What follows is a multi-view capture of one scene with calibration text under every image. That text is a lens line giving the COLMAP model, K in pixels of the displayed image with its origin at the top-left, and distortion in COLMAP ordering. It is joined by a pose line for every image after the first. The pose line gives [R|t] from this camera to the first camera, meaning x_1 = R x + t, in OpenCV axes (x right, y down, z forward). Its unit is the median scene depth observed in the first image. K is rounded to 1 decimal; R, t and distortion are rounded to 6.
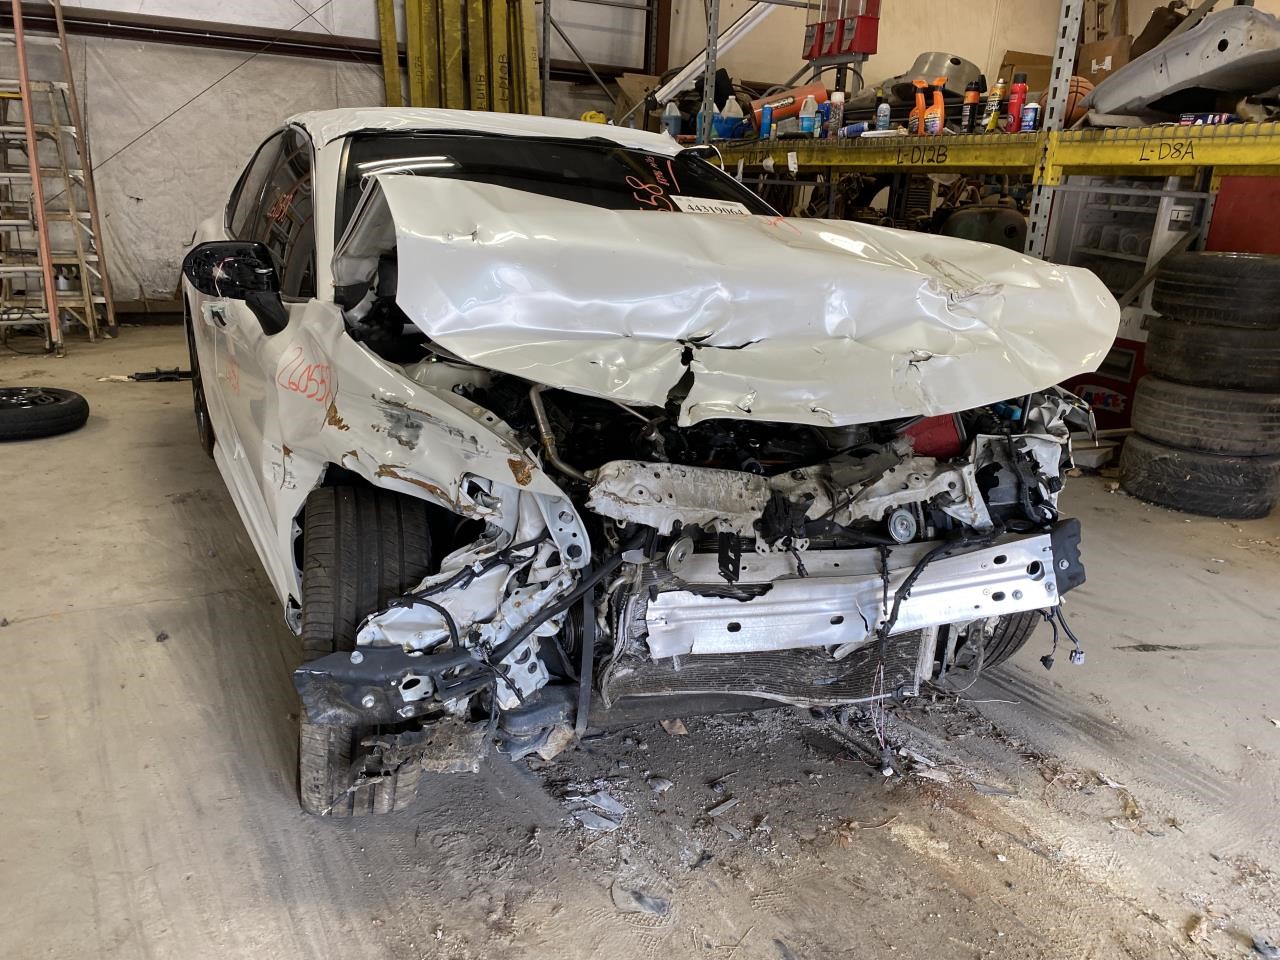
lens RADIAL K [[978.4, 0, 629.2], [0, 978.4, 474.9], [0, 0, 1]] dist [0.018719, -0.014310]
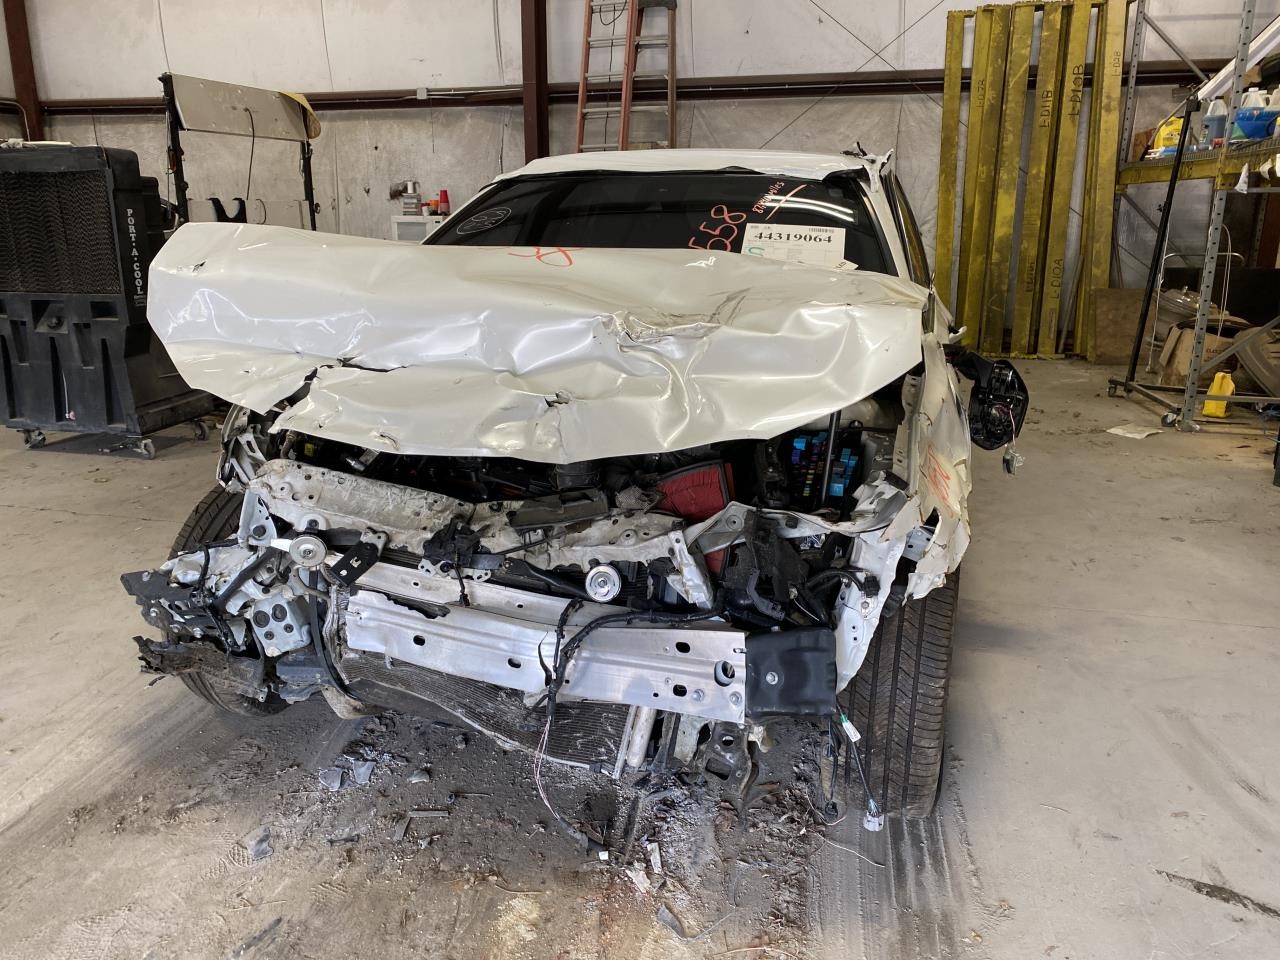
lens RADIAL K [[978.4, 0, 639.7], [0, 978.4, 461.7], [0, 0, 1]] dist [0.018719, -0.014310]
pose [[0.743840, 0.128718, -0.655846, 0.873159], [-0.153719, 0.987921, 0.019548, -0.081749], [0.650441, 0.086275, 0.754641, 0.322591]]
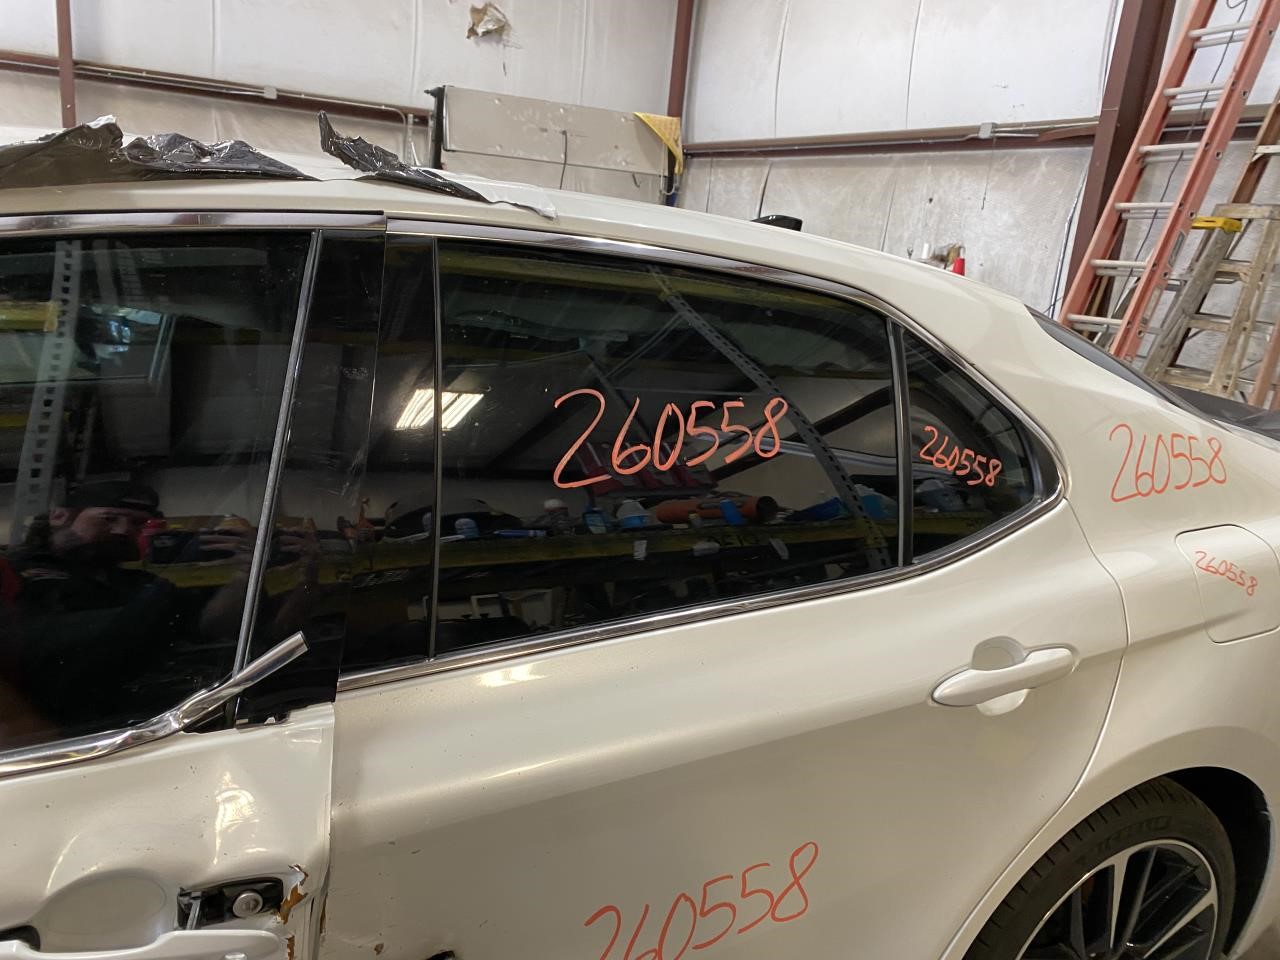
lens RADIAL K [[978.4, 0, 621.3], [0, 978.4, 466.1], [0, 0, 1]] dist [0.018719, -0.014310]
pose [[-0.007357, 0.197210, -0.980334, 0.478177], [-0.364598, 0.912344, 0.186269, -0.639395], [0.931136, 0.358798, 0.065190, 1.972922]]
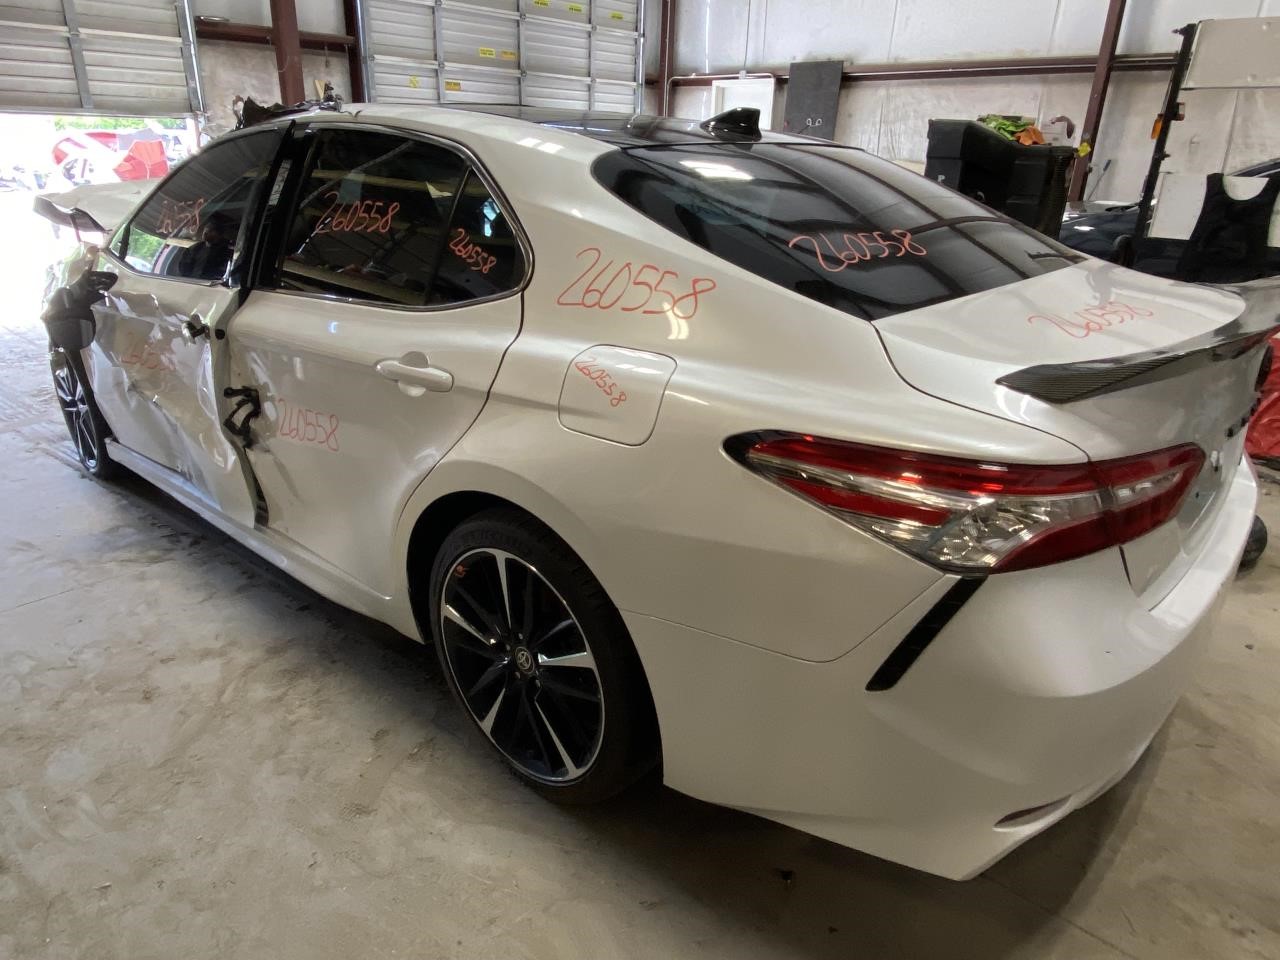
lens RADIAL K [[832.5, 0, 645.0], [0, 832.5, 490.7], [0, 0, 1]] dist [0.025001, -0.023102]
pose [[-0.929133, 0.075059, -0.362047, 0.012163], [-0.167084, 0.788267, 0.592214, -0.952268], [0.329840, 0.610738, -0.719864, 3.052582]]
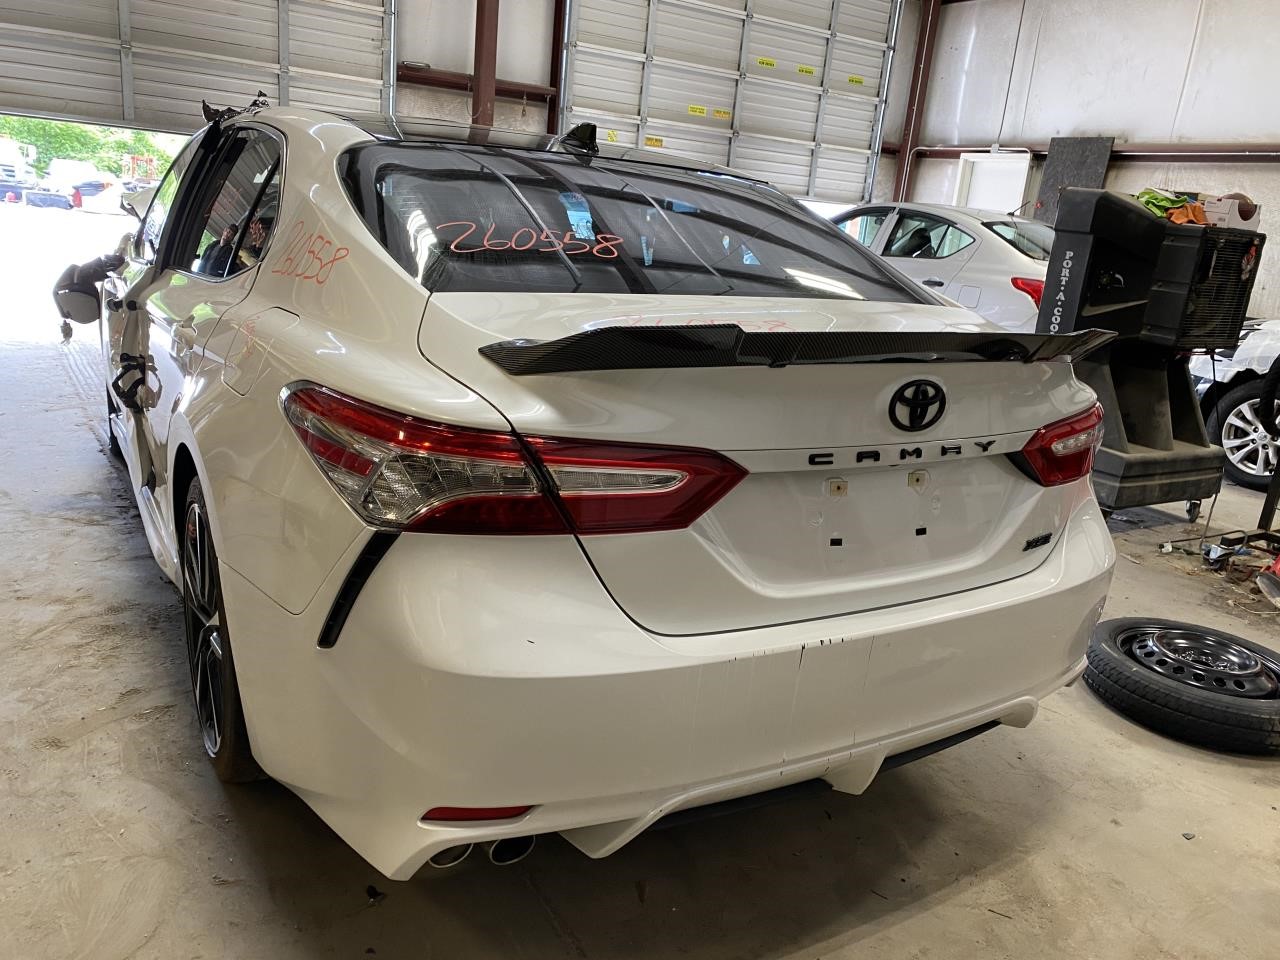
lens RADIAL K [[978.4, 0, 643.8], [0, 978.4, 481.3], [0, 0, 1]] dist [0.018719, -0.014310]
pose [[-0.987246, -0.110271, -0.114829, -0.482928], [-0.154592, 0.836336, 0.525969, -1.005687], [0.038037, 0.537013, -0.842716, 3.291992]]
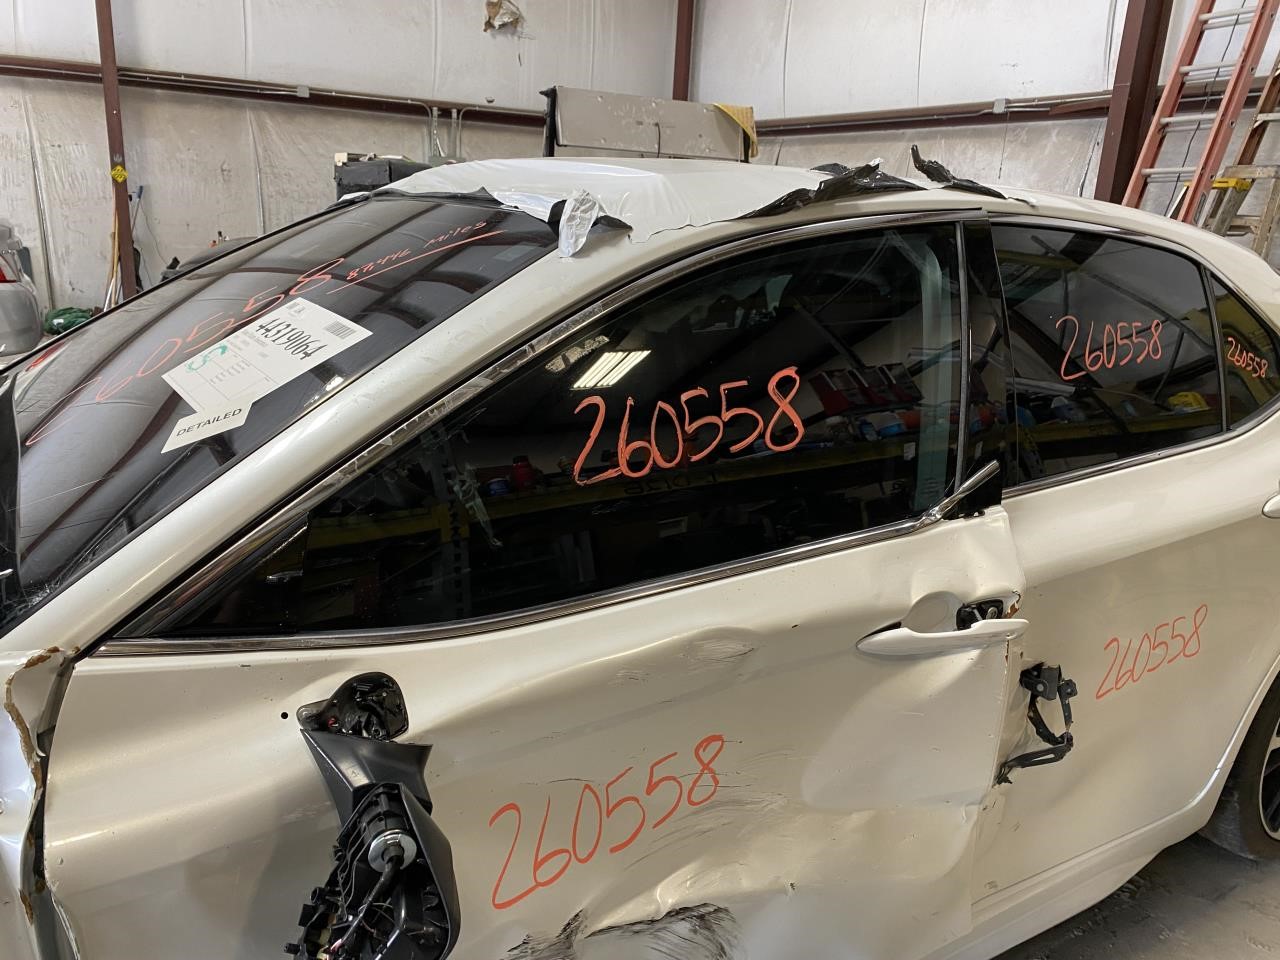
lens RADIAL K [[978.4, 0, 634.5], [0, 978.4, 470.2], [0, 0, 1]] dist [0.018719, -0.014310]
pose [[0.065390, 0.219046, -0.973521, 0.748935], [-0.323416, 0.927597, 0.186990, -0.492923], [0.943995, 0.302625, 0.131499, 1.573676]]
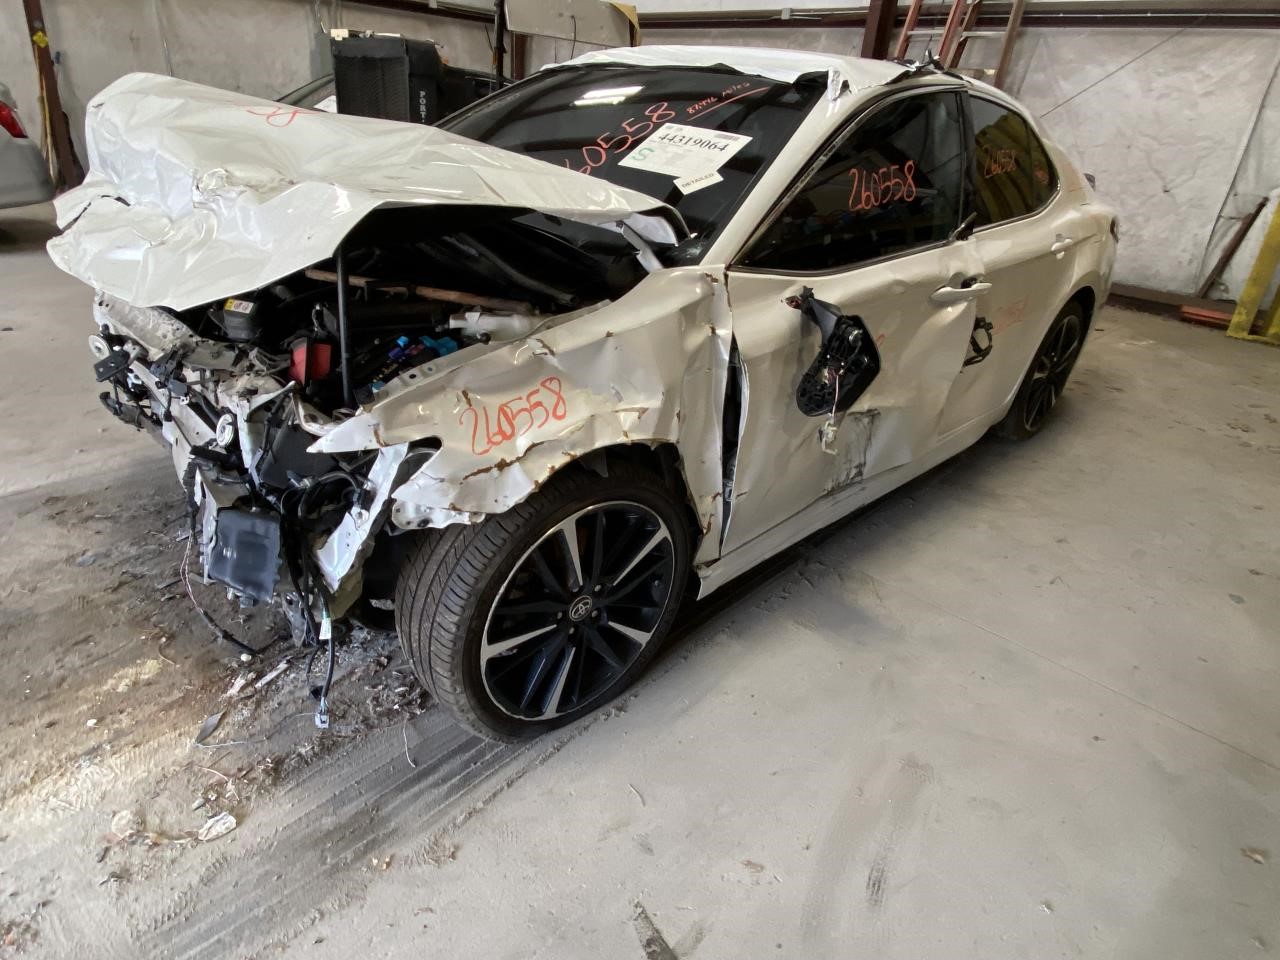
lens RADIAL K [[783.1, 0, 629.9], [0, 783.1, 482.6], [0, 0, 1]] dist [0.003338, -0.007587]
pose [[0.313832, 0.391928, -0.864813, 1.103732], [-0.323859, 0.900394, 0.290527, -0.261066], [0.892538, 0.188901, 0.409502, 1.036995]]
